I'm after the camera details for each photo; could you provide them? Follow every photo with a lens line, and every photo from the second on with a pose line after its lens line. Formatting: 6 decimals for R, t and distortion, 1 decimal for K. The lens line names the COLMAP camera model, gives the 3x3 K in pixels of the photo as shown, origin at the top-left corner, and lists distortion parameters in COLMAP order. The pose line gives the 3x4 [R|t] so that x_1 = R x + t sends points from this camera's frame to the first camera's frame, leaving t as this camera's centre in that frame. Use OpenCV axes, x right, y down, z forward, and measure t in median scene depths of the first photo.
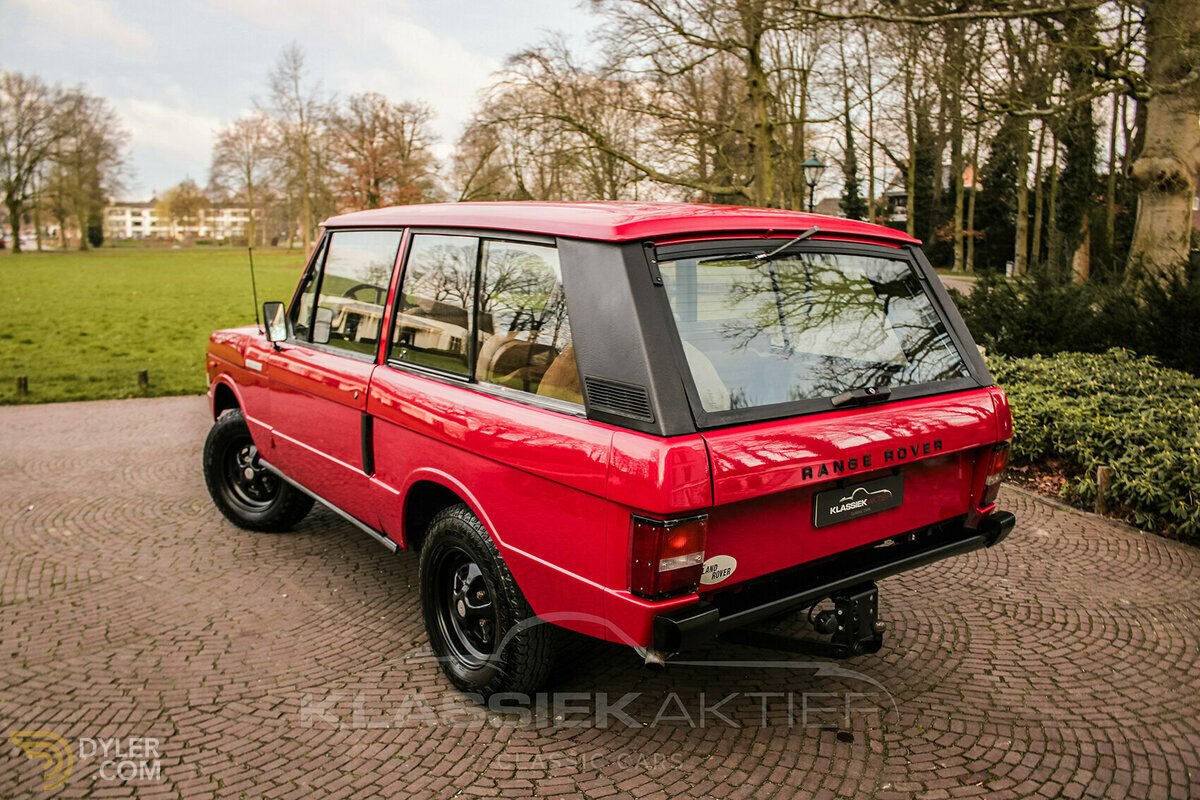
lens RADIAL K [[1001.4, 0, 596.5], [0, 1001.4, 406.2], [0, 0, 1]] dist [-0.011495, -0.001797]
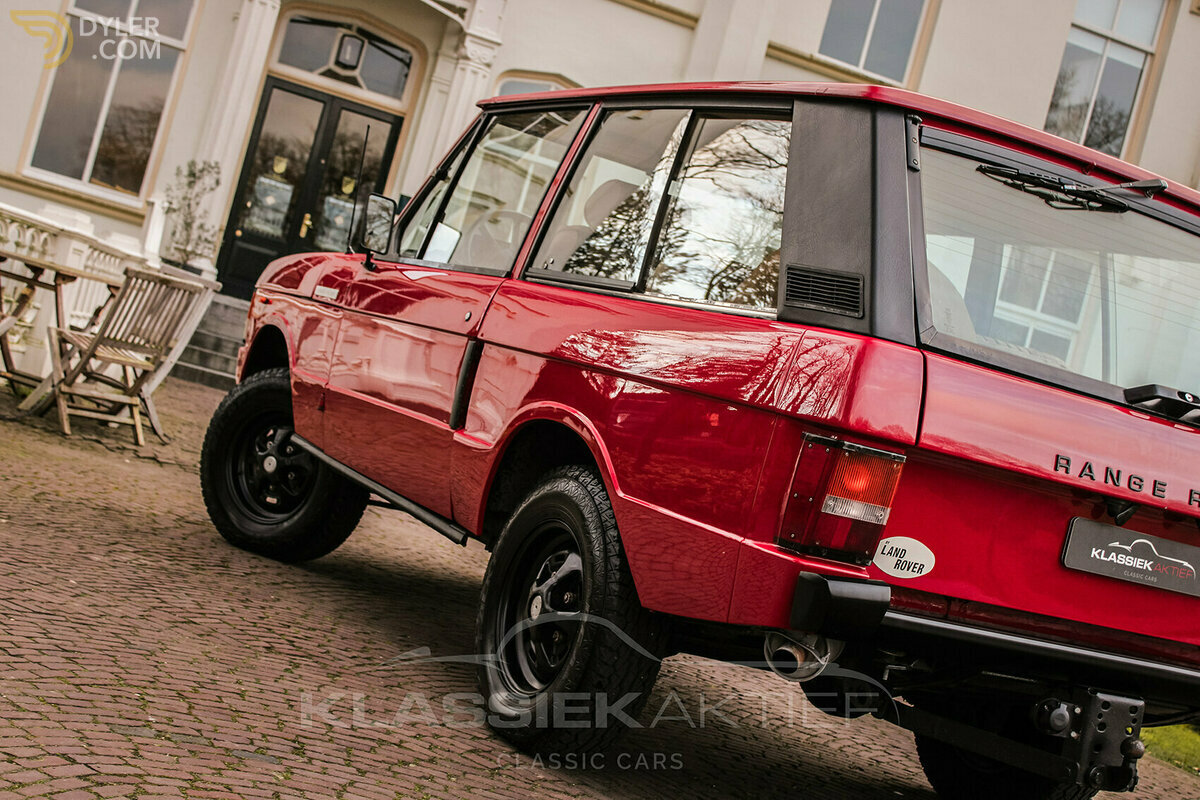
lens RADIAL K [[1833.6, 0, 603.4], [0, 1833.6, 397.6], [0, 0, 1]] dist [0.049152, 0.000000]
pose [[0.960117, 0.228334, -0.161363, 0.089018], [-0.253795, 0.953880, -0.160318, 0.283789], [0.117315, 0.194877, 0.973786, -0.284412]]
